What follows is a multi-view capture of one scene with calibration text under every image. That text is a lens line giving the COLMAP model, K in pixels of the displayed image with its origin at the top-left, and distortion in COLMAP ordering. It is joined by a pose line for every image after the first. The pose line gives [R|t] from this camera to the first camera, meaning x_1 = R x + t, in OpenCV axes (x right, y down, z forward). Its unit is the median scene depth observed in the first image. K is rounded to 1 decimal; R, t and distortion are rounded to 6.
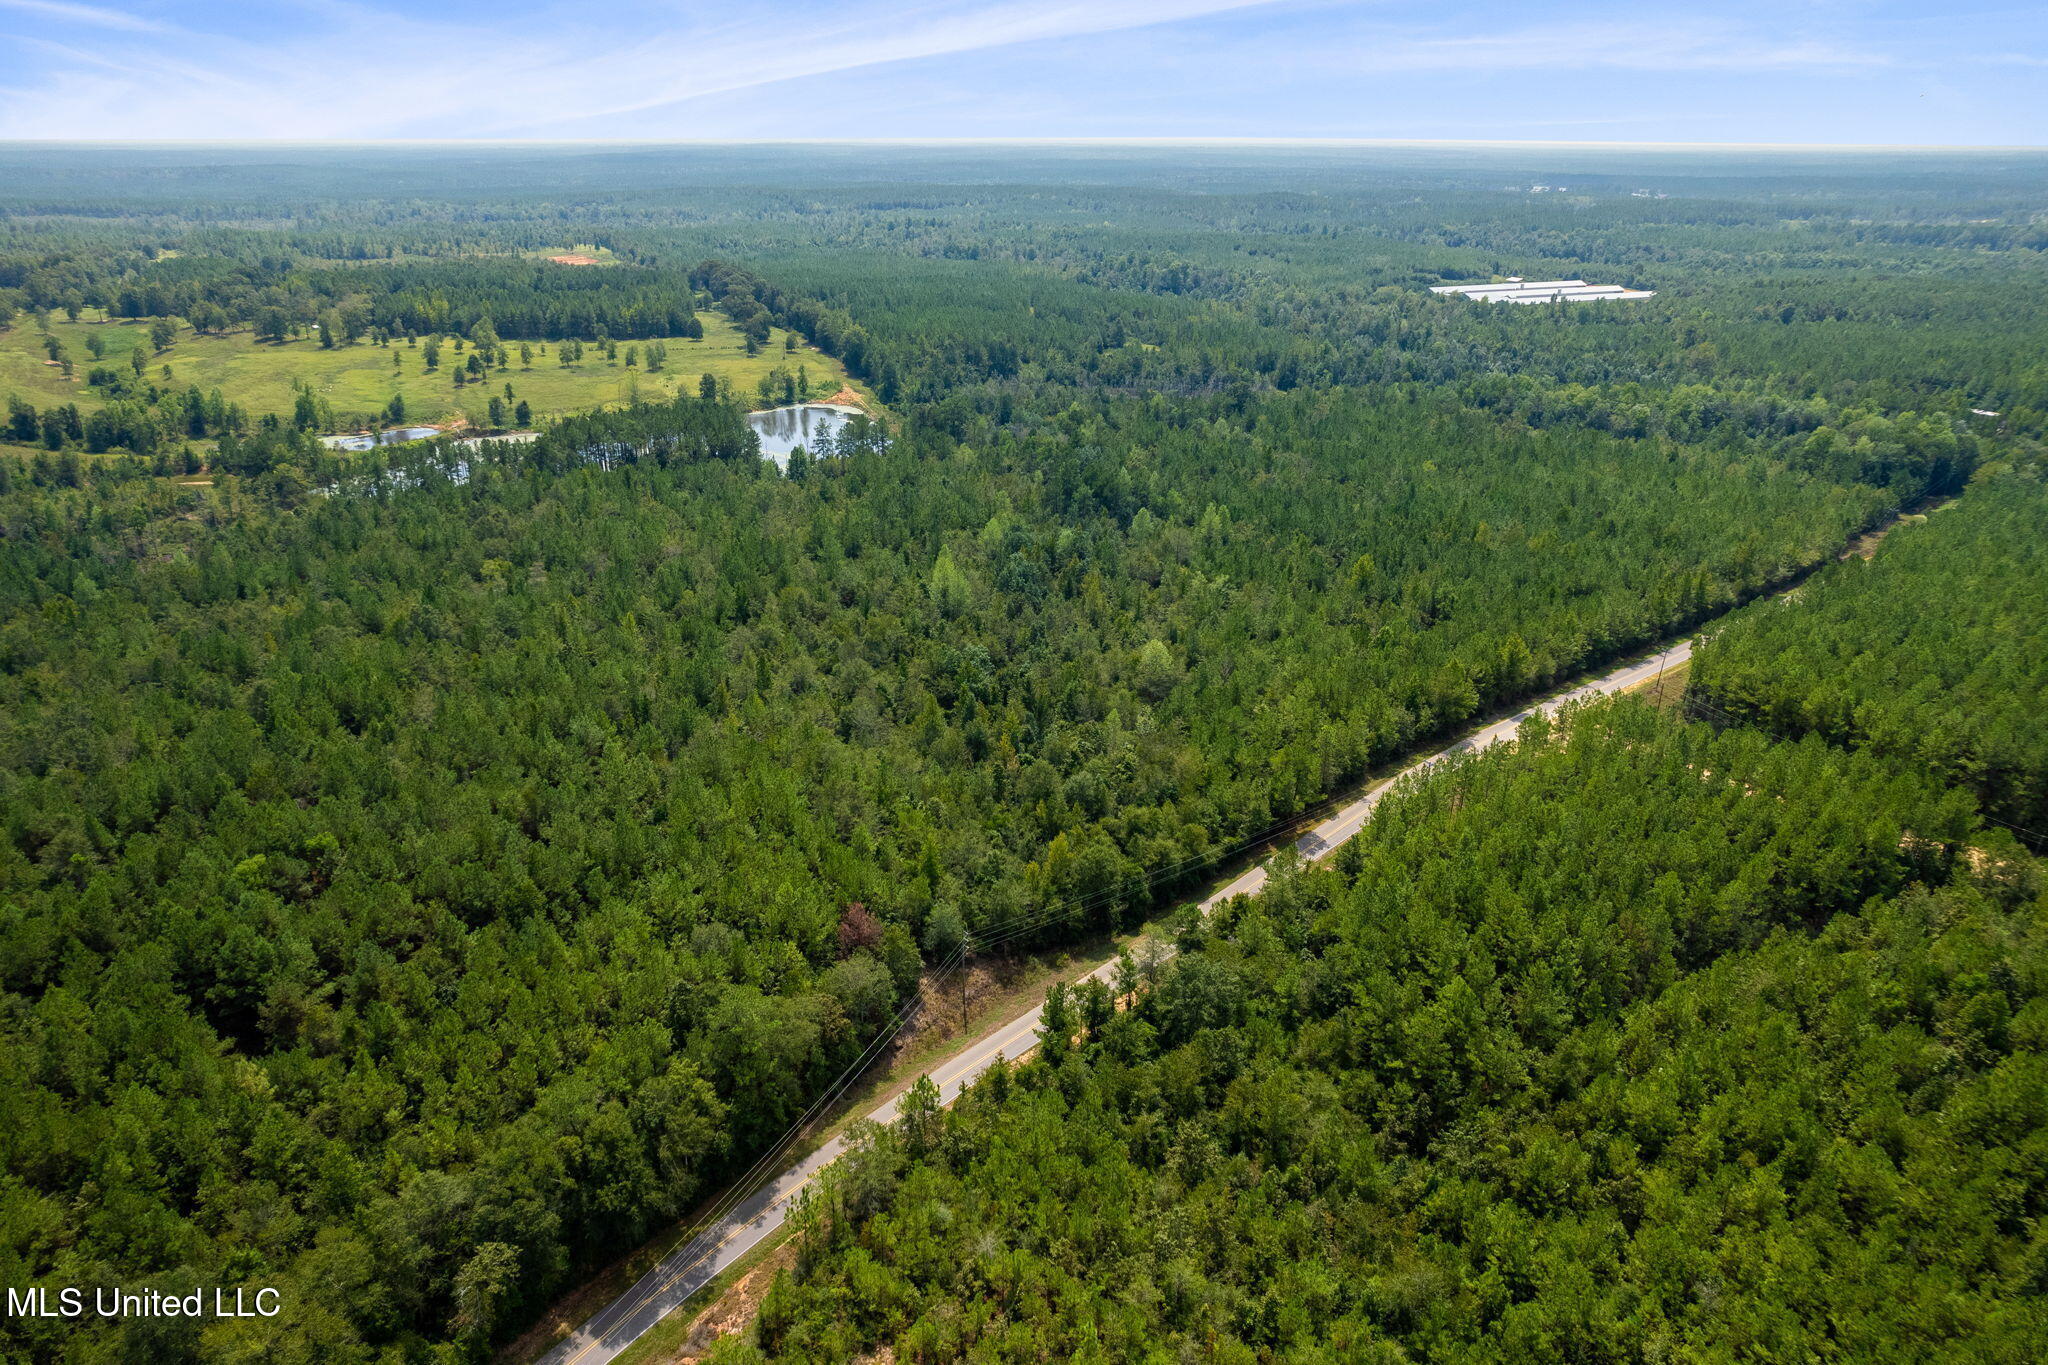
lens RADIAL K [[1323.8, 0, 1009.7], [0, 1323.8, 682.4], [0, 0, 1]] dist [-0.076208, 0.073585]
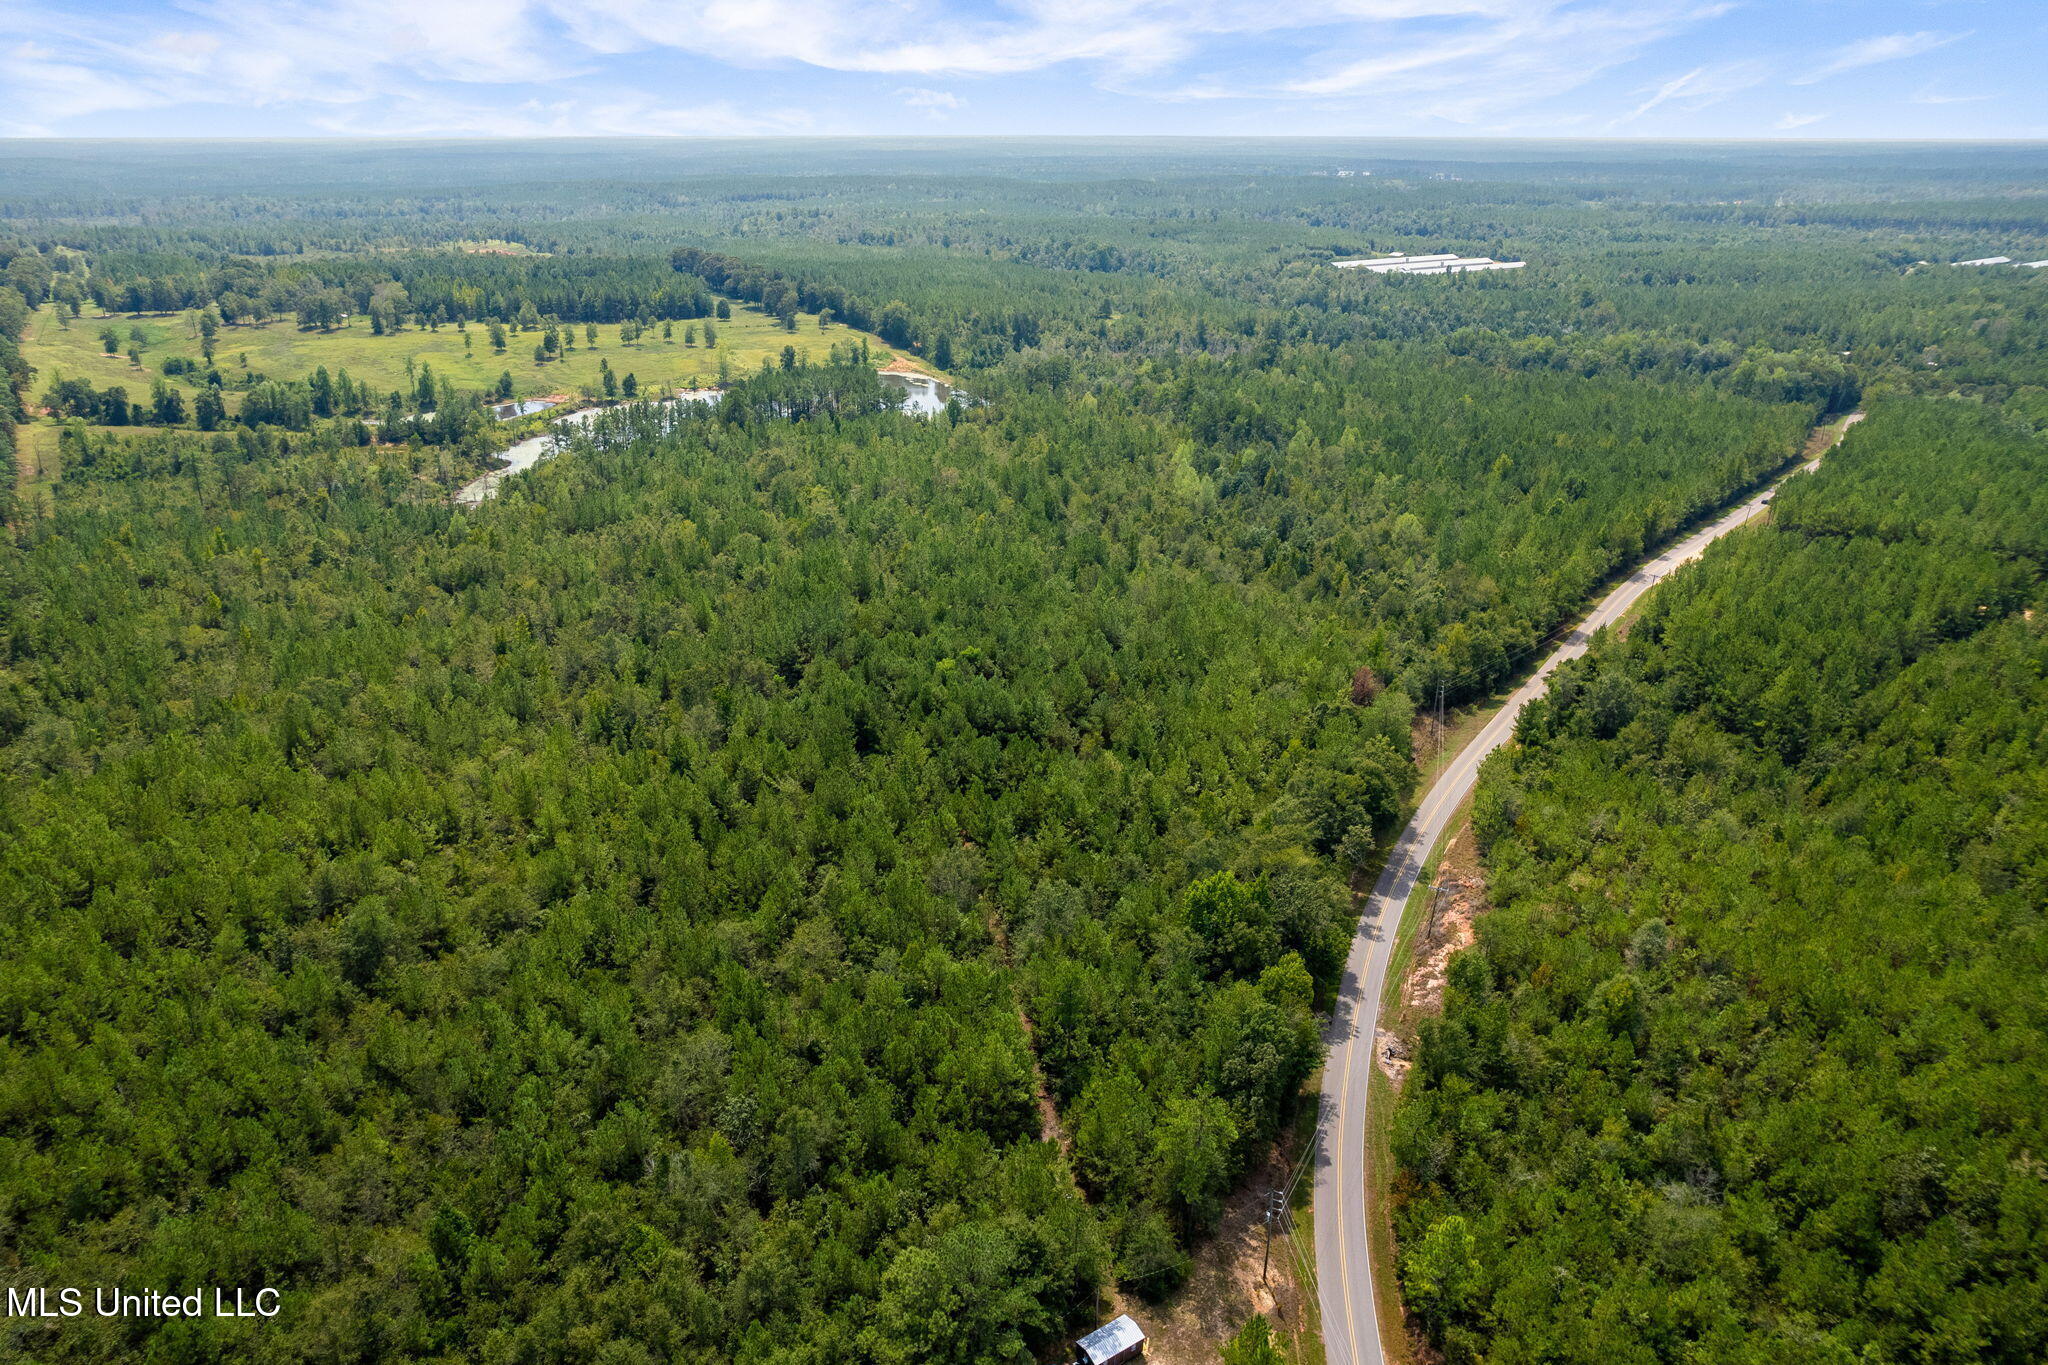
lens RADIAL K [[1332.5, 0, 996.3], [0, 1332.5, 677.3], [0, 0, 1]] dist [-0.071170, 0.058353]
pose [[0.988621, -0.059944, 0.137971, -0.207087], [0.059843, 0.998196, 0.004884, 0.042732], [-0.138015, 0.003428, 0.990424, -0.109433]]
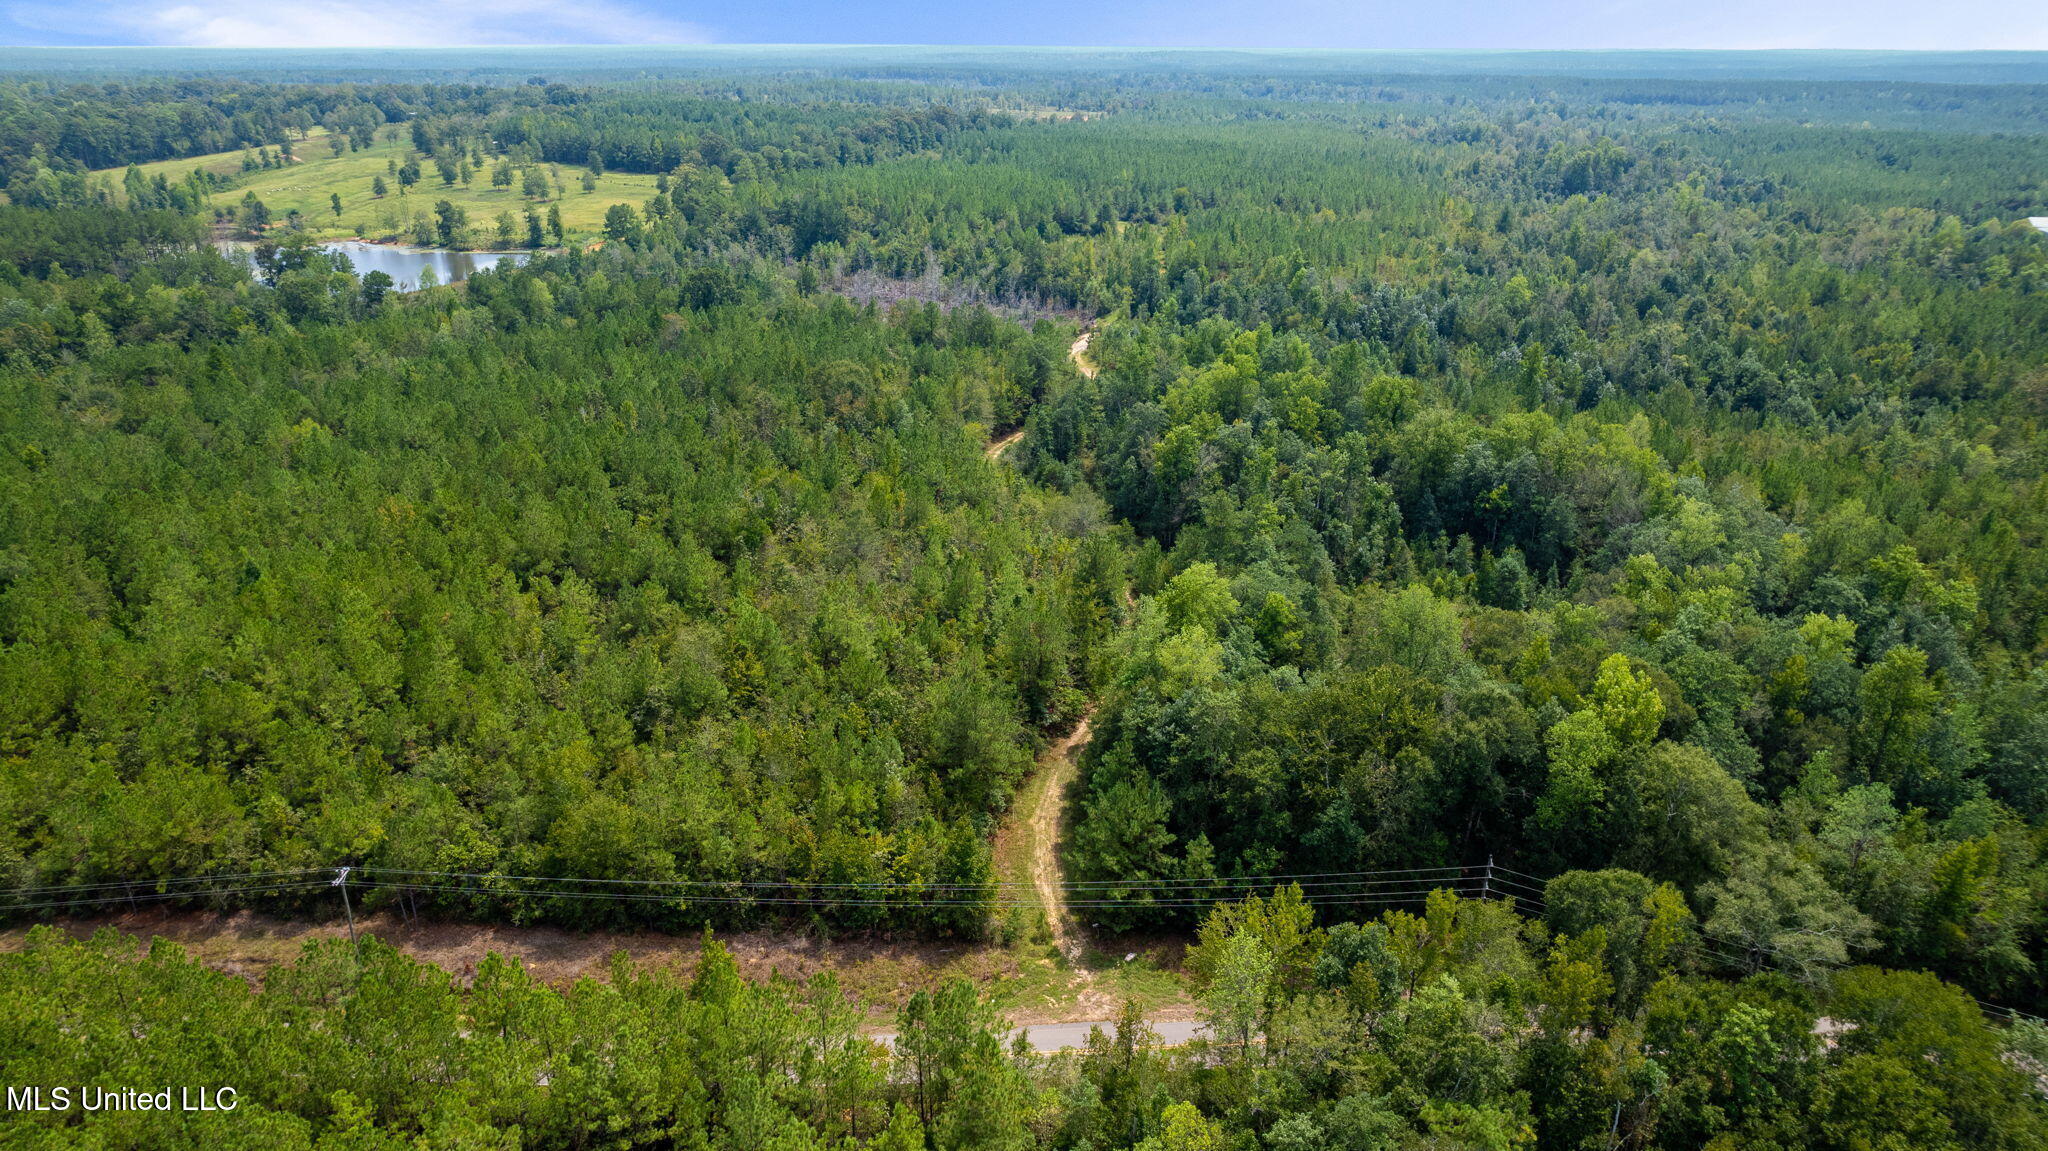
lens RADIAL K [[1315.2, 0, 1013.9], [0, 1315.2, 602.4], [0, 0, 1]] dist [-0.078460, 0.071517]
pose [[0.747707, 0.265927, -0.608455, 0.560041], [-0.258052, 0.960652, 0.102745, -0.152033], [0.611837, 0.080190, 0.786909, 0.535420]]
